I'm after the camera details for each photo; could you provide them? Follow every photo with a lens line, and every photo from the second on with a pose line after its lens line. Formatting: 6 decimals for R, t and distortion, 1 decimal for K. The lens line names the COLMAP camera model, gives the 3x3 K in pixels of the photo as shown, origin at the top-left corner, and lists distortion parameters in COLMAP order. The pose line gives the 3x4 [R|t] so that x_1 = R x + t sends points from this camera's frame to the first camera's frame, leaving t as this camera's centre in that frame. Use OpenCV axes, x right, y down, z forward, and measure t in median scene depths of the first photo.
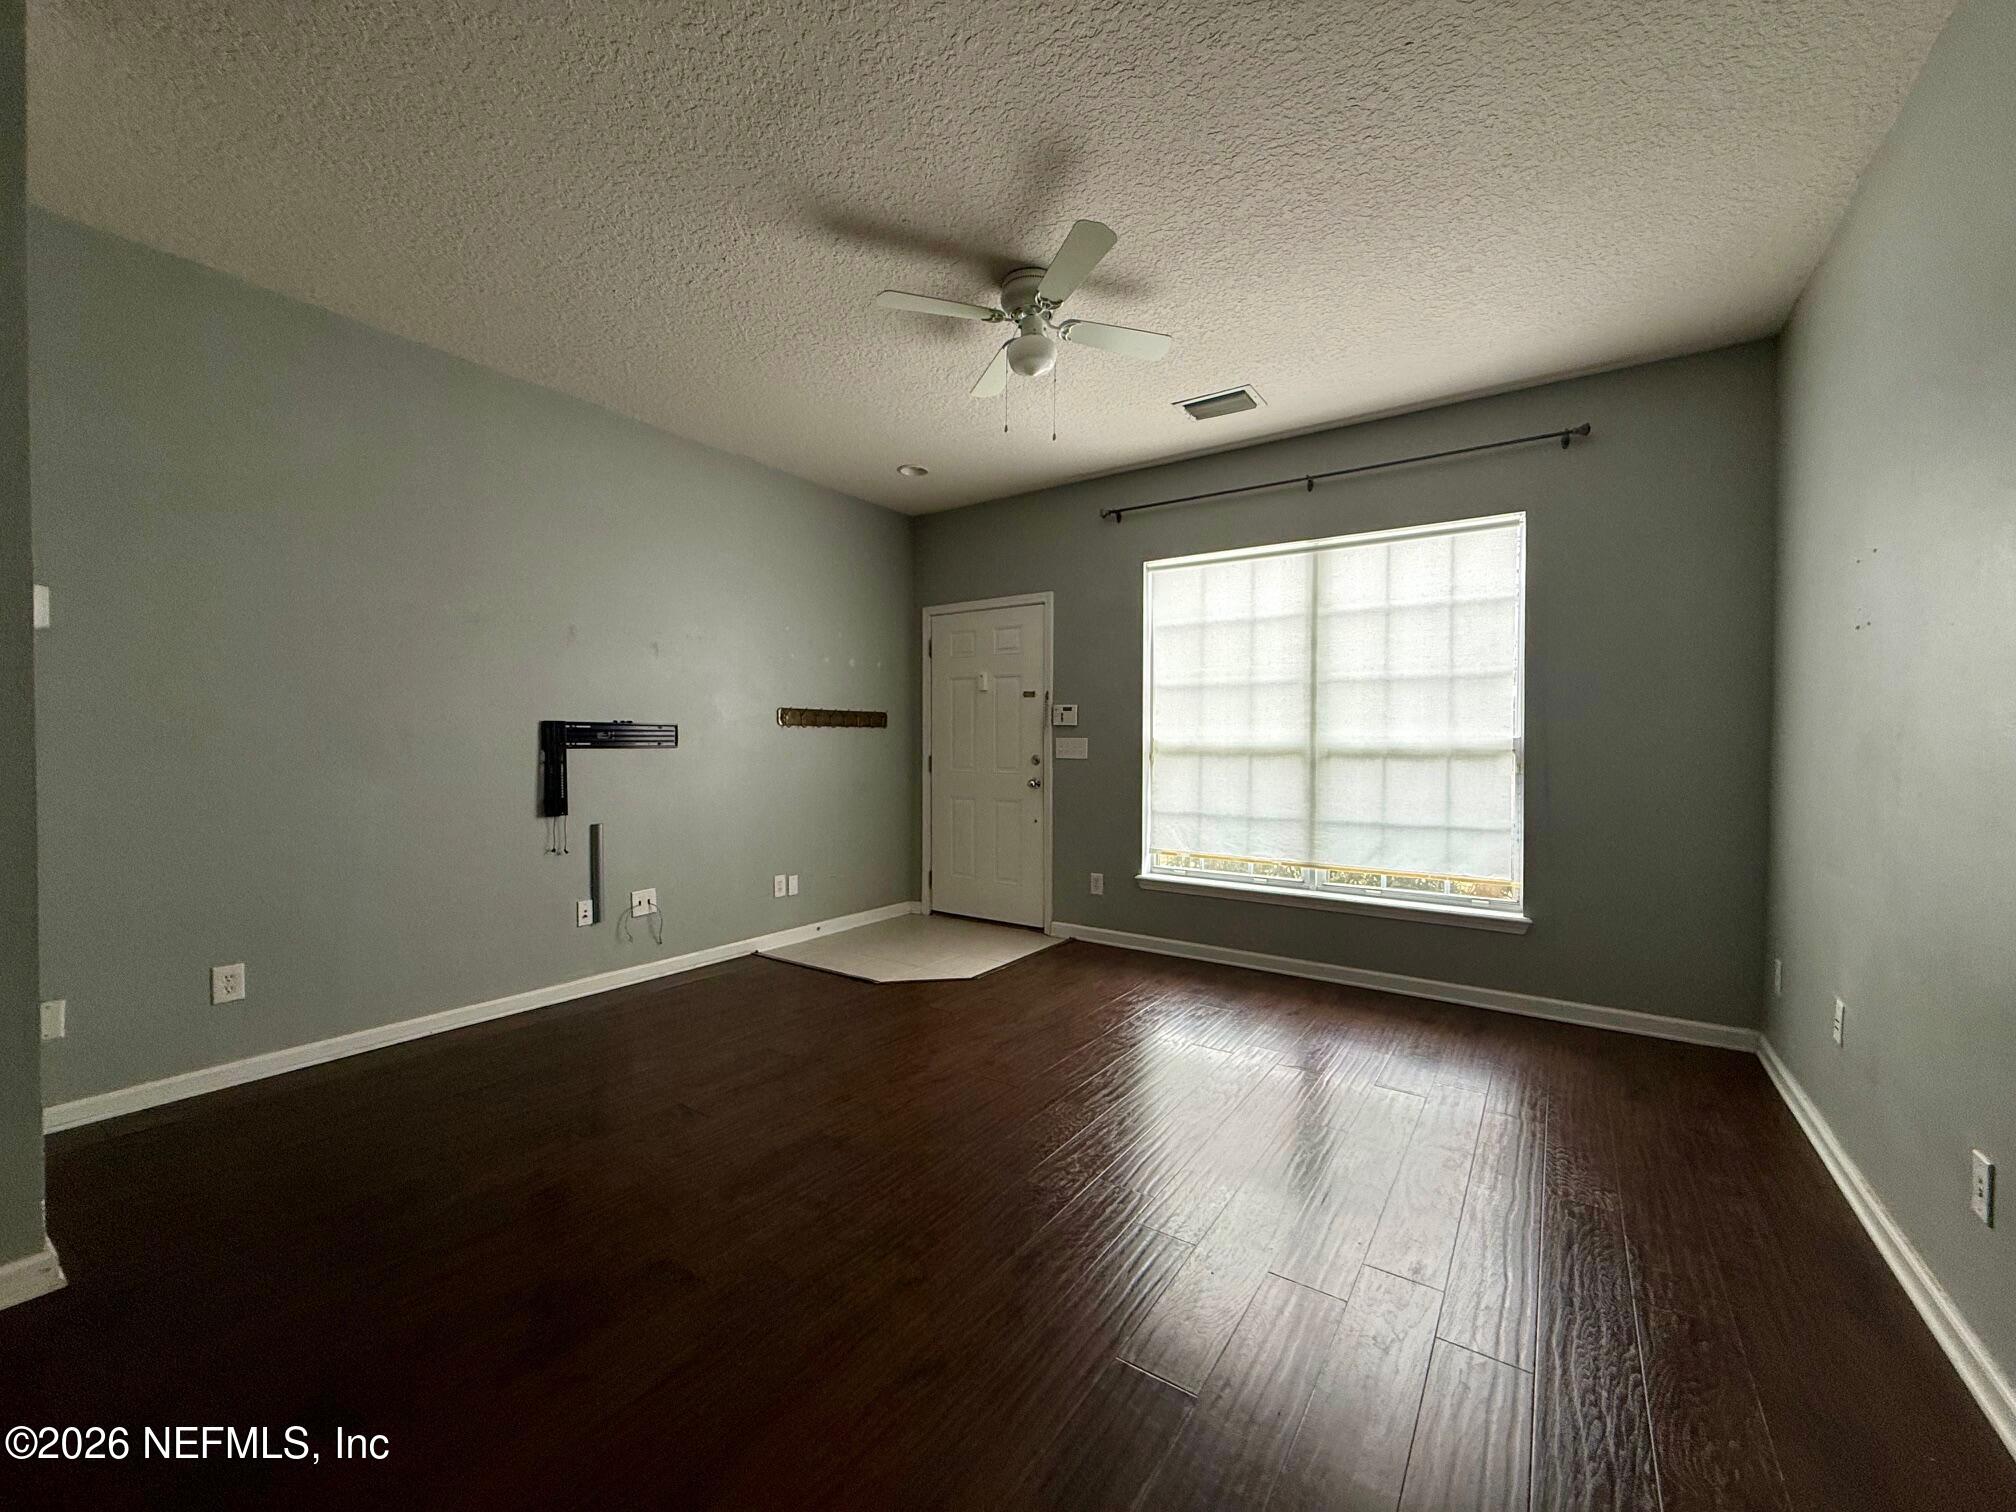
lens RADIAL K [[807.5, 0, 1001.5], [0, 807.5, 759.7], [0, 0, 1]] dist [-0.000478, -0.000005]
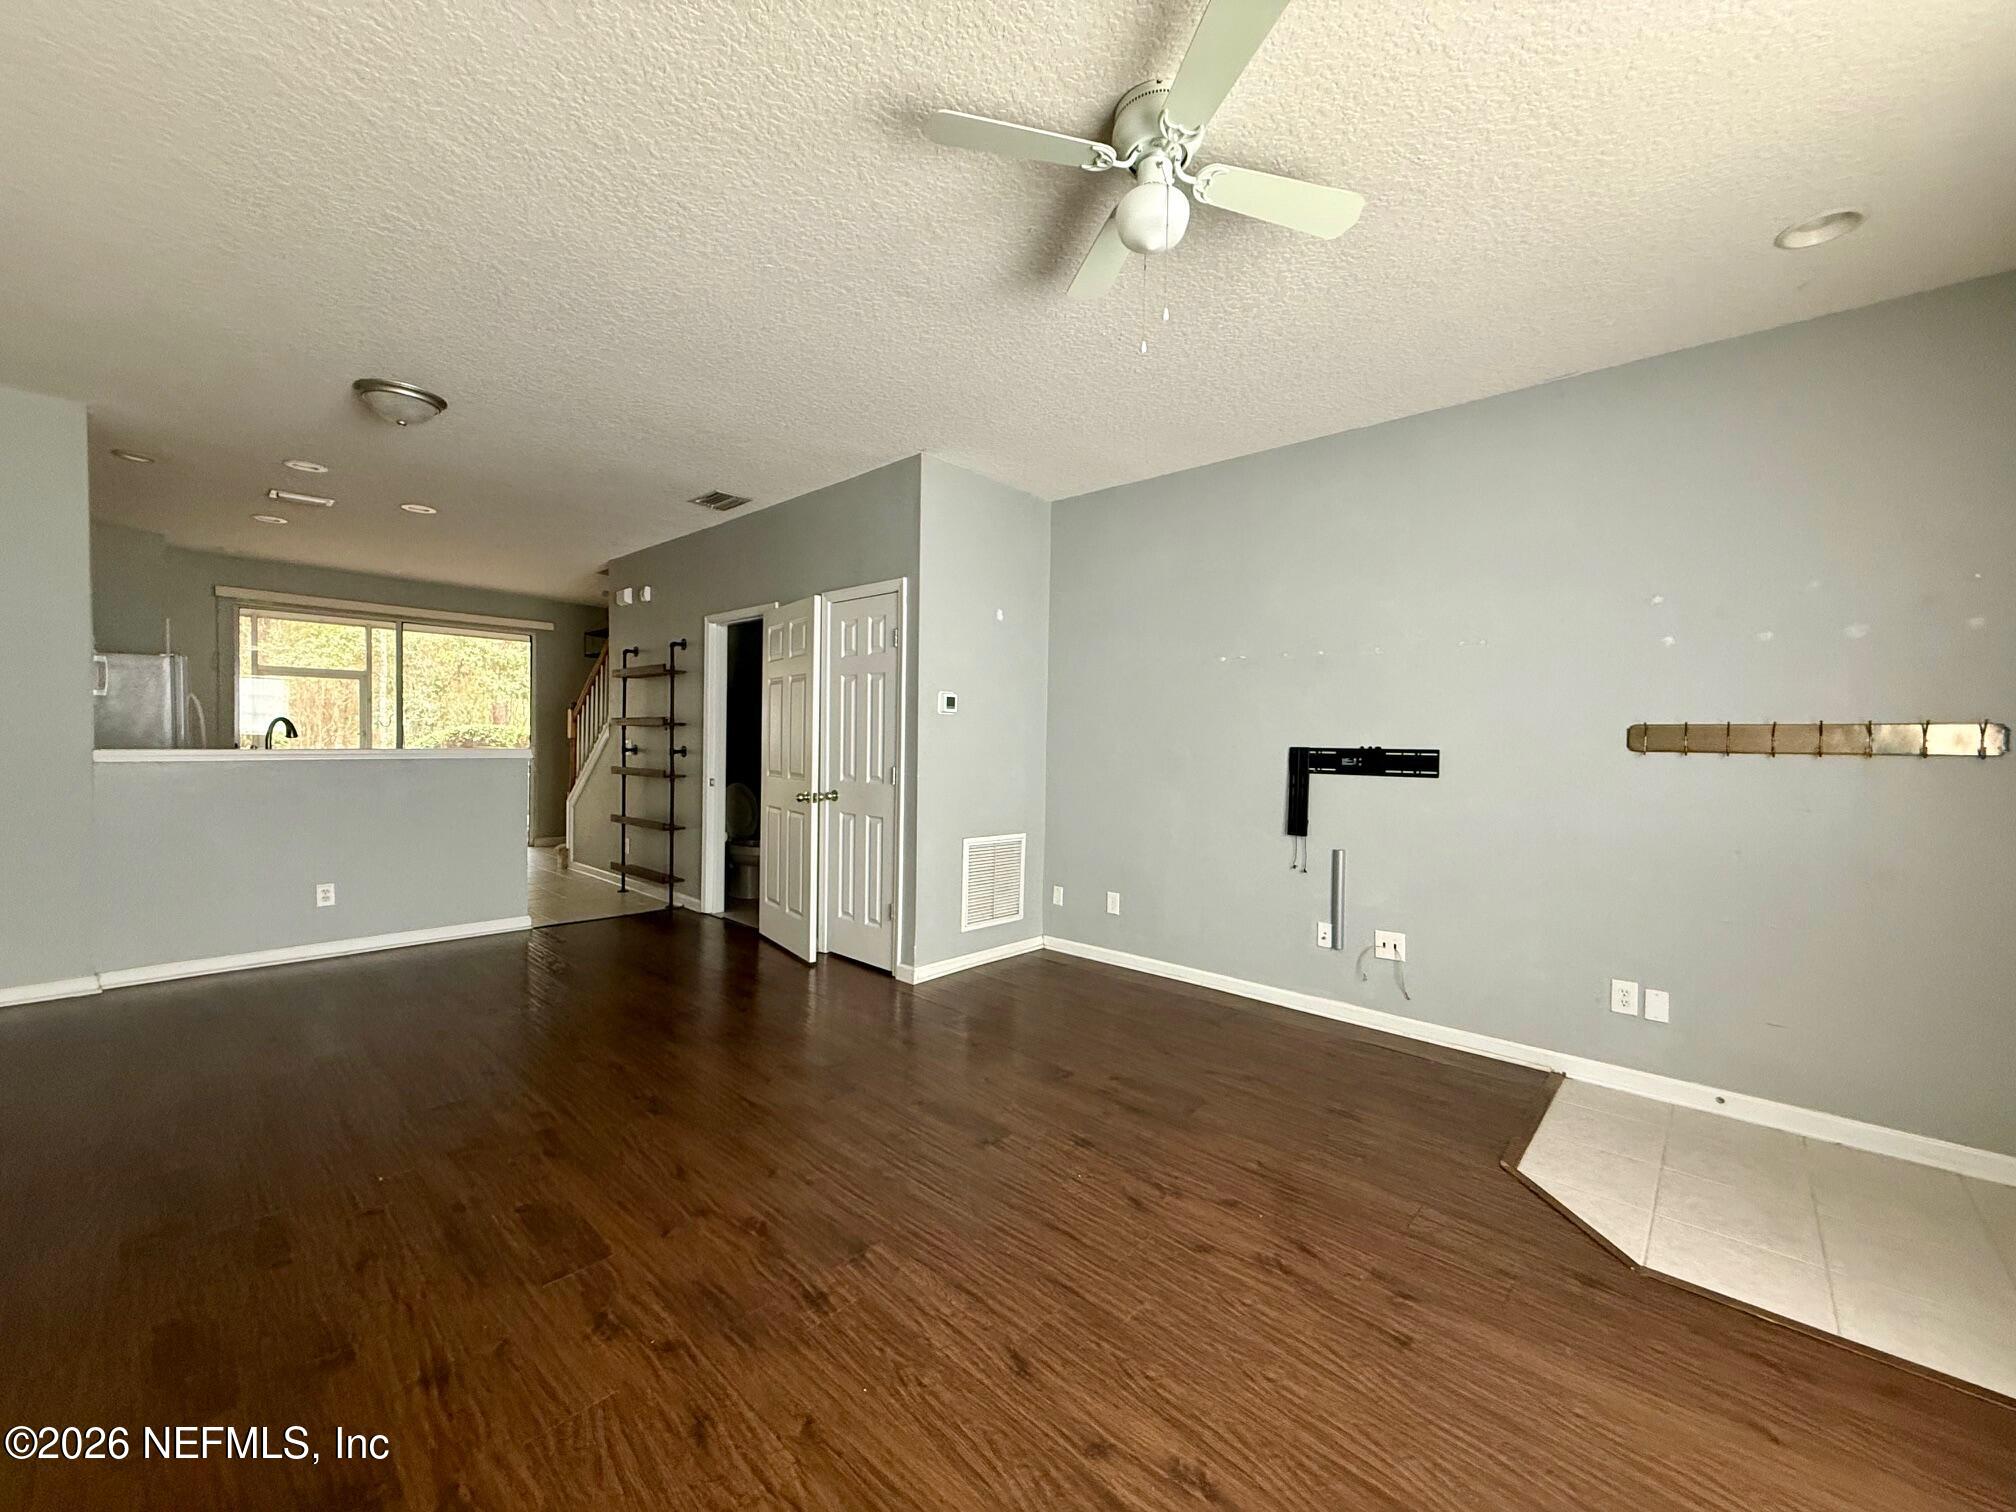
lens RADIAL K [[807.5, 0, 1002.5], [0, 807.5, 754.9], [0, 0, 1]] dist [-0.000478, -0.000005]
pose [[-0.144288, 0.011634, -0.989467, 0.545335], [-0.036705, 0.999180, 0.017101, -0.039827], [0.988855, 0.038786, -0.143742, 0.727979]]
